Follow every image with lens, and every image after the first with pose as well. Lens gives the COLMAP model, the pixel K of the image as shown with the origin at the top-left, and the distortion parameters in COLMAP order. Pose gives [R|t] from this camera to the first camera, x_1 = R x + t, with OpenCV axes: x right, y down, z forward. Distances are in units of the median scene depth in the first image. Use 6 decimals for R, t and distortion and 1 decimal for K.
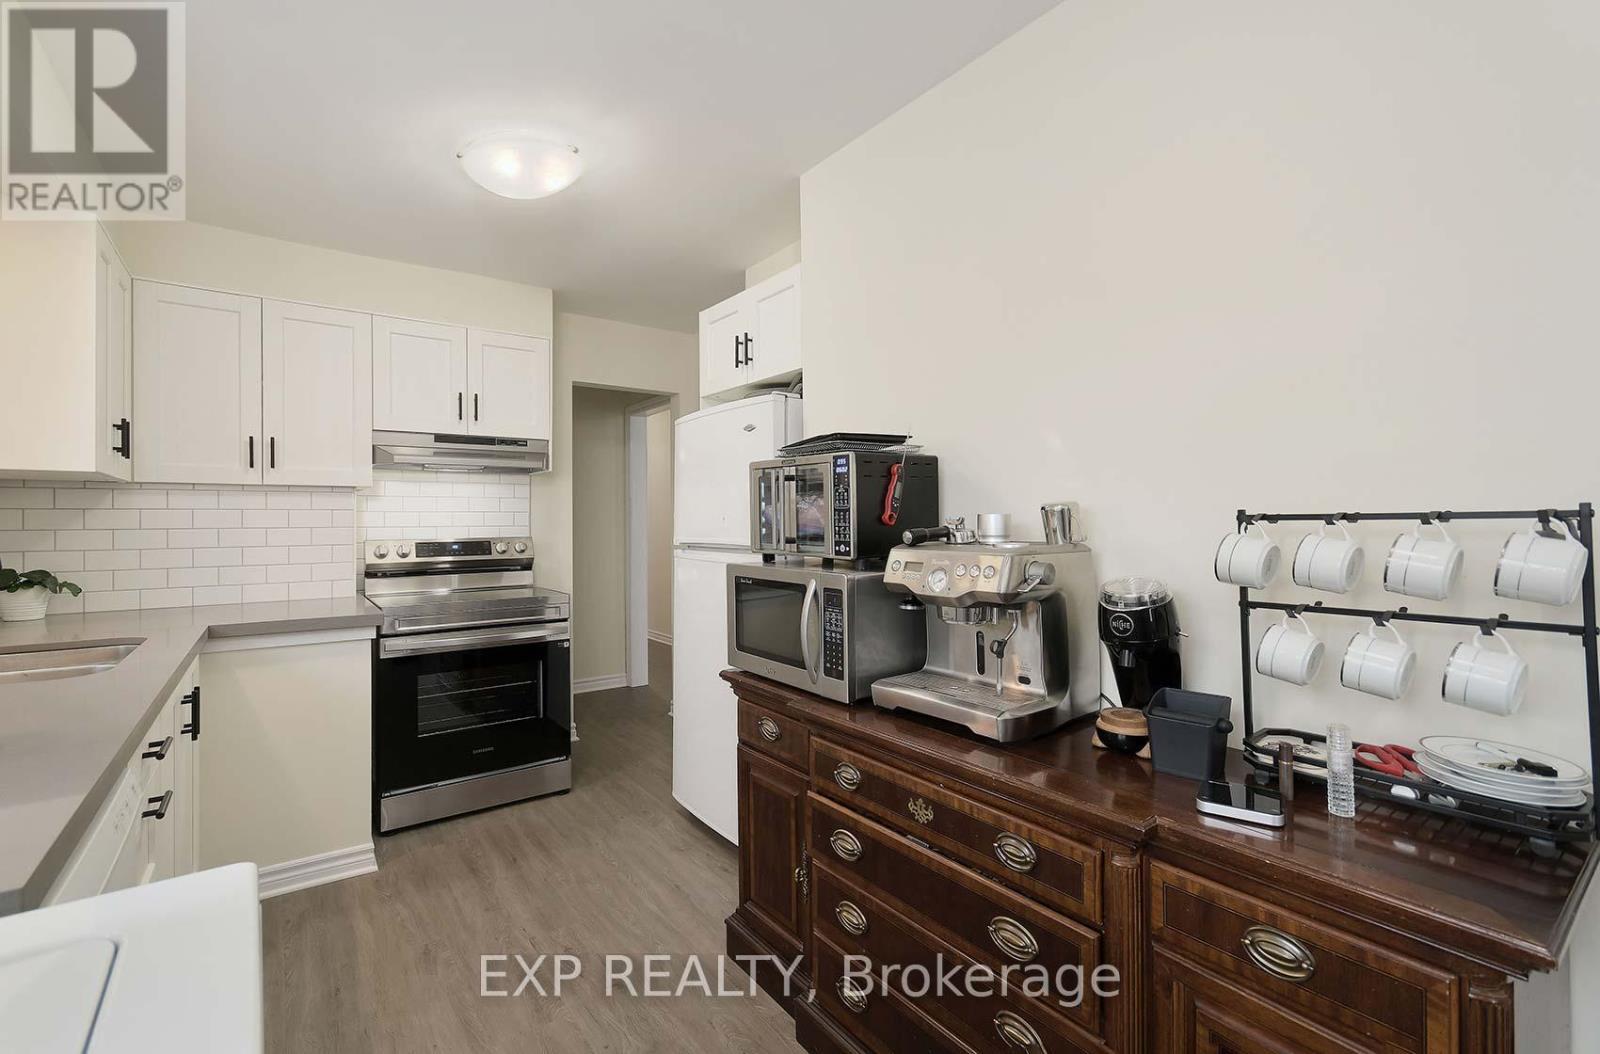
lens RADIAL K [[695.2, 0, 798.2], [0, 695.2, 520.4], [0, 0, 1]] dist [0.000661, -0.000147]
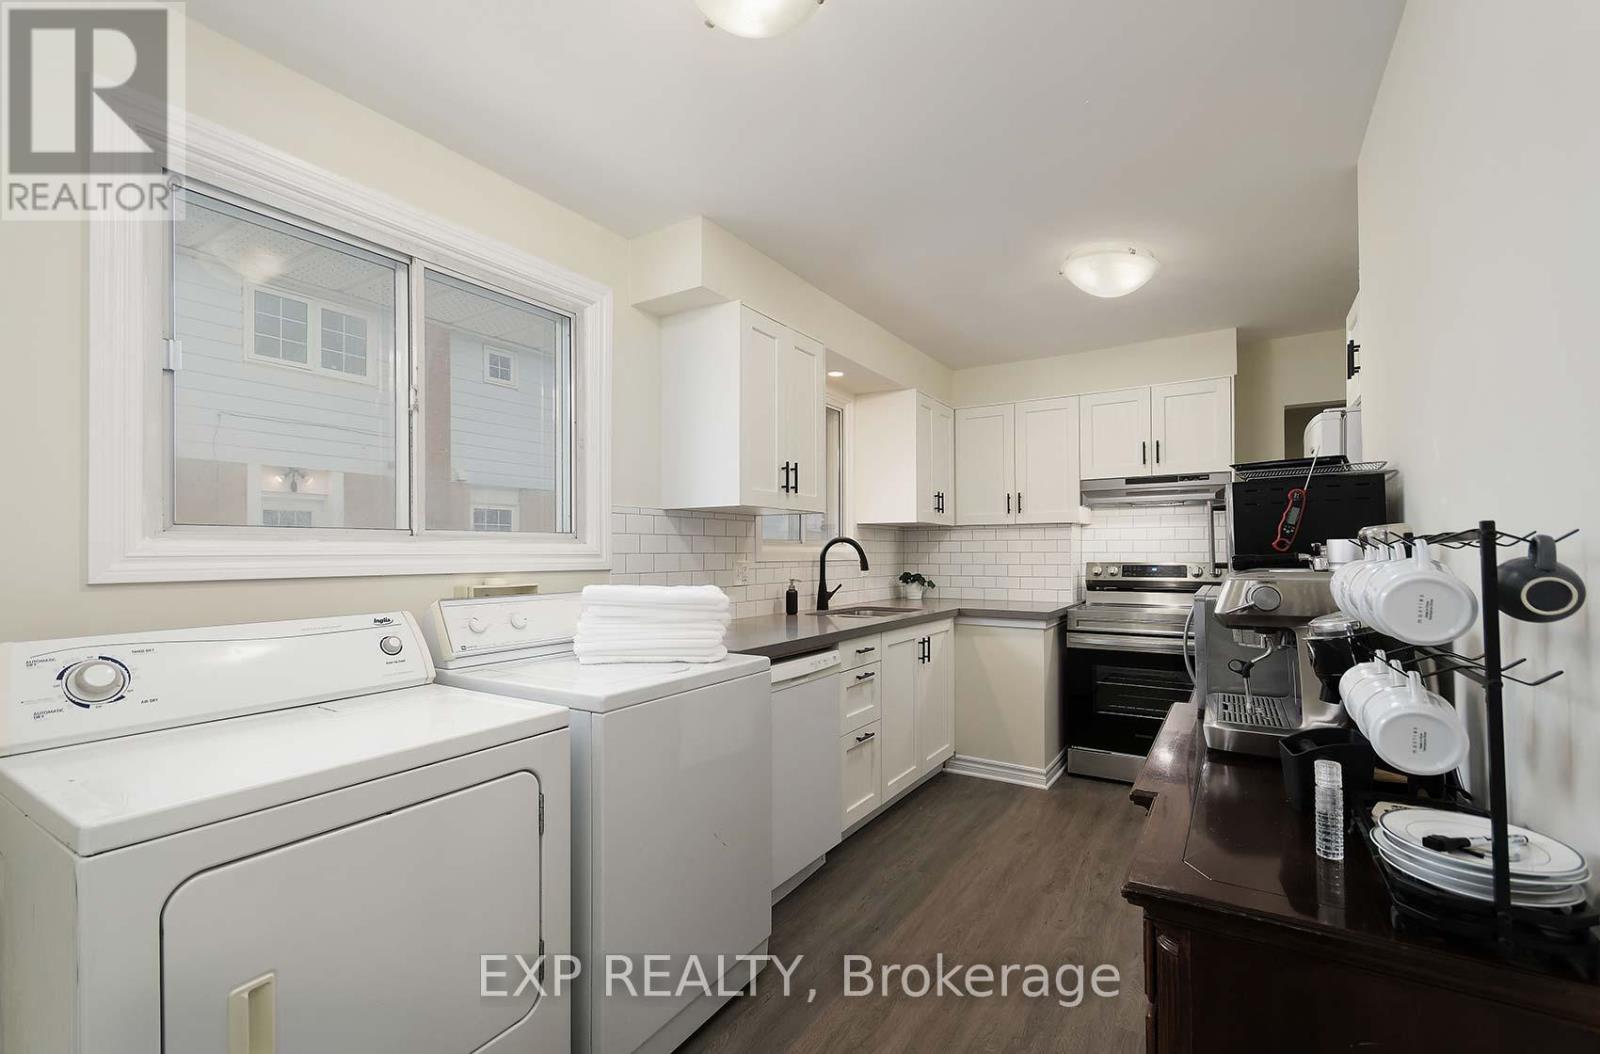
lens RADIAL K [[695.2, 0, 793.4], [0, 695.2, 533.5], [0, 0, 1]] dist [0.000661, -0.000147]
pose [[0.354572, -0.019932, -0.934816, 0.505681], [0.002897, 0.999791, -0.020218, -0.000761], [0.935024, 0.004461, 0.354556, -0.006544]]
